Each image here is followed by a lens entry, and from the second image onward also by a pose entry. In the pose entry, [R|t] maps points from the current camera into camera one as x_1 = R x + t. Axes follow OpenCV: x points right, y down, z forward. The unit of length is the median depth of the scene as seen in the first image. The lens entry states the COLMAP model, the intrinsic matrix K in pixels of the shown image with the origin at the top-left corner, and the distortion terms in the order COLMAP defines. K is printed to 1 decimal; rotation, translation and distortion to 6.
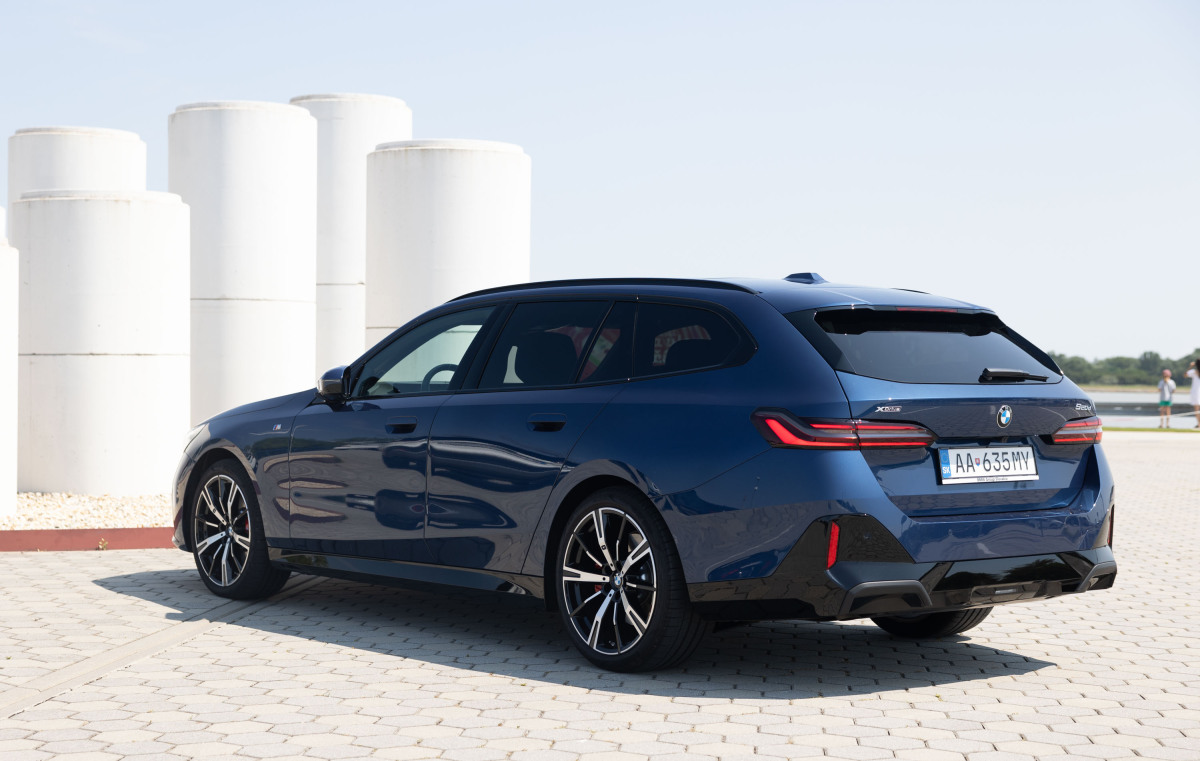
lens RADIAL K [[1959.9, 0, 549.8], [0, 1959.9, 387.6], [0, 0, 1]] dist [0.002139, 0.000000]
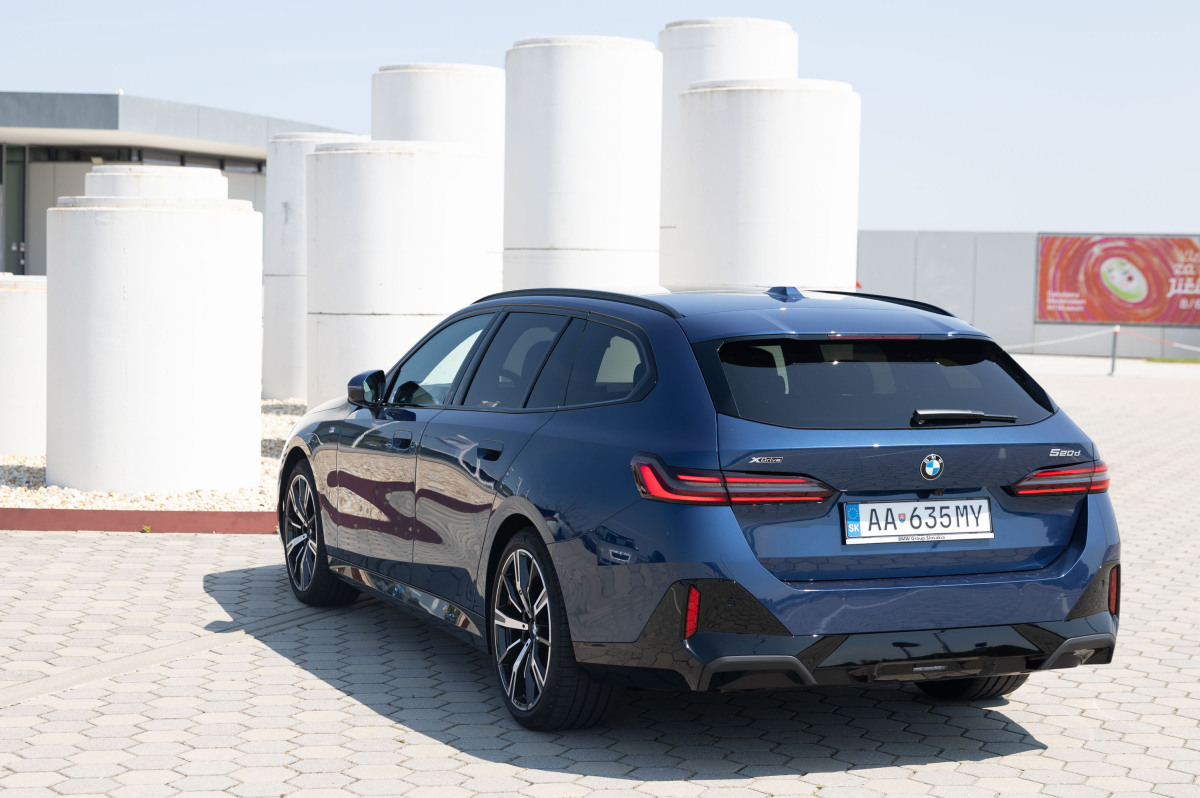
lens RADIAL K [[2115.3, 0, 593.9], [0, 2115.3, 396.1], [0, 0, 1]] dist [0.034732, 0.000000]
pose [[0.962912, 0.018958, -0.269148, 0.329295], [-0.006586, 0.998883, 0.046797, -0.057396], [0.269734, -0.043289, 0.961961, 0.062758]]
